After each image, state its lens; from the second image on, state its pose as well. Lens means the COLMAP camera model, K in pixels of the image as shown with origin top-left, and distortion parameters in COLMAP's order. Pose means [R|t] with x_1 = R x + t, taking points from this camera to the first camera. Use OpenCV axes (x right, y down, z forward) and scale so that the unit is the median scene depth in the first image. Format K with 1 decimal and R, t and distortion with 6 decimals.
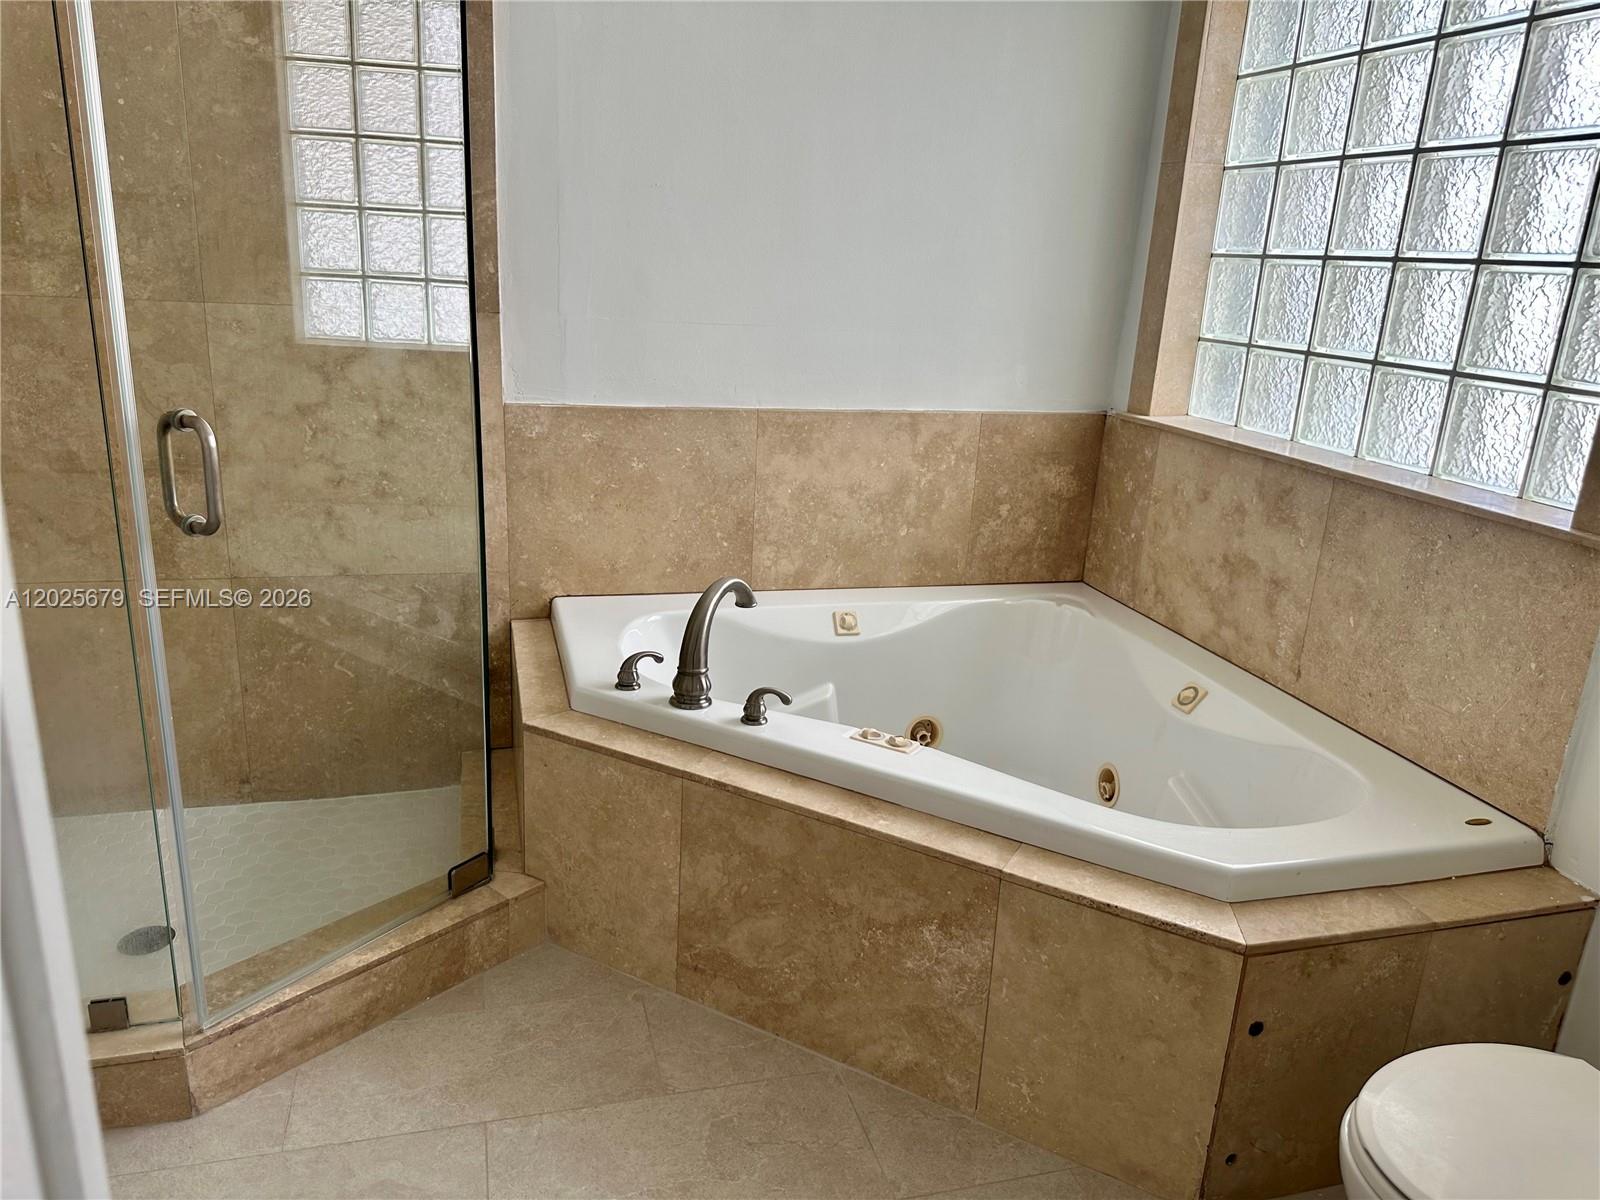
lens RADIAL K [[1139.1, 0, 804.3], [0, 1139.1, 603.4], [0, 0, 1]] dist [0.067446, -0.098260]
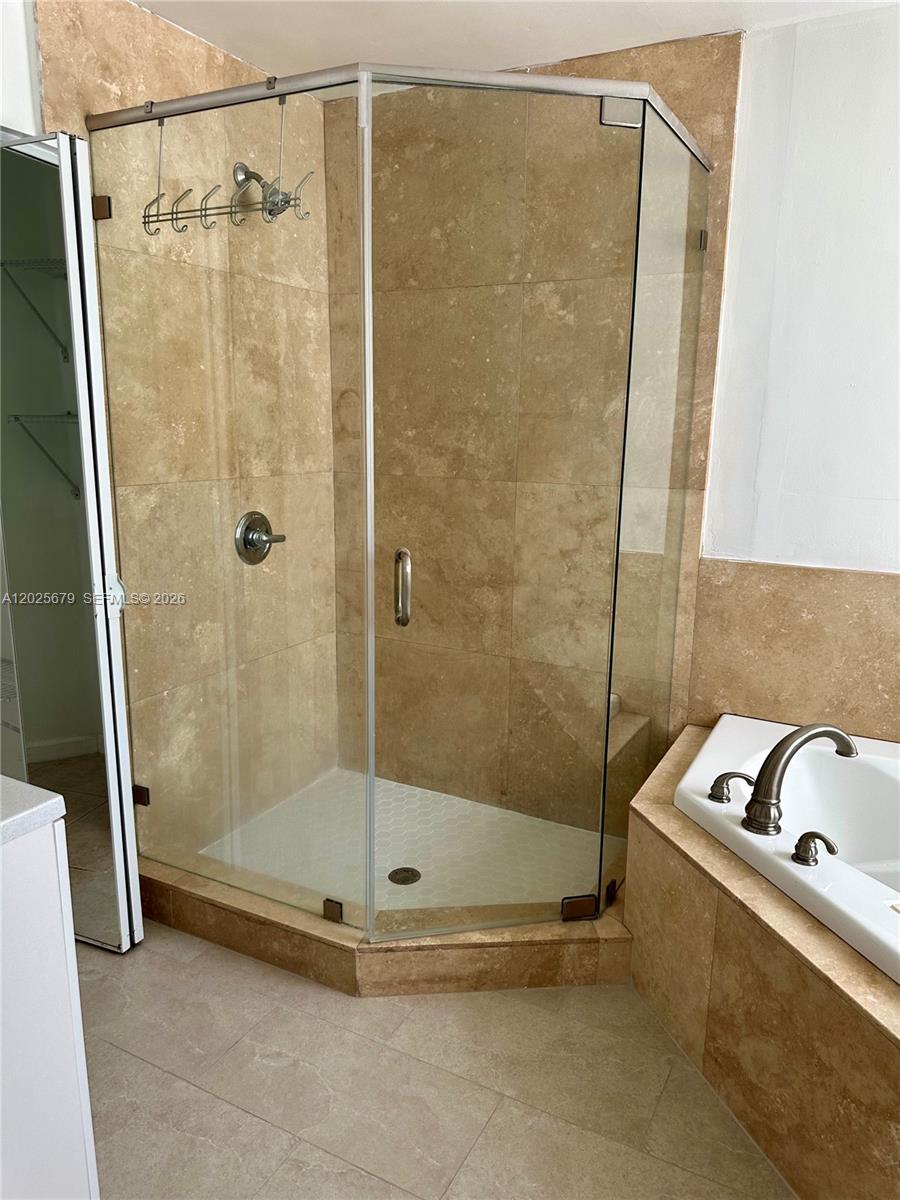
lens RADIAL K [[854.3, 0, 445.4], [0, 854.3, 602.0], [0, 0, 1]] dist [0.067446, -0.098260]
pose [[0.713801, 0.106999, -0.692127, 0.238623], [-0.177656, 0.983599, -0.031160, -0.049466], [0.677442, 0.145202, 0.721103, 0.127429]]
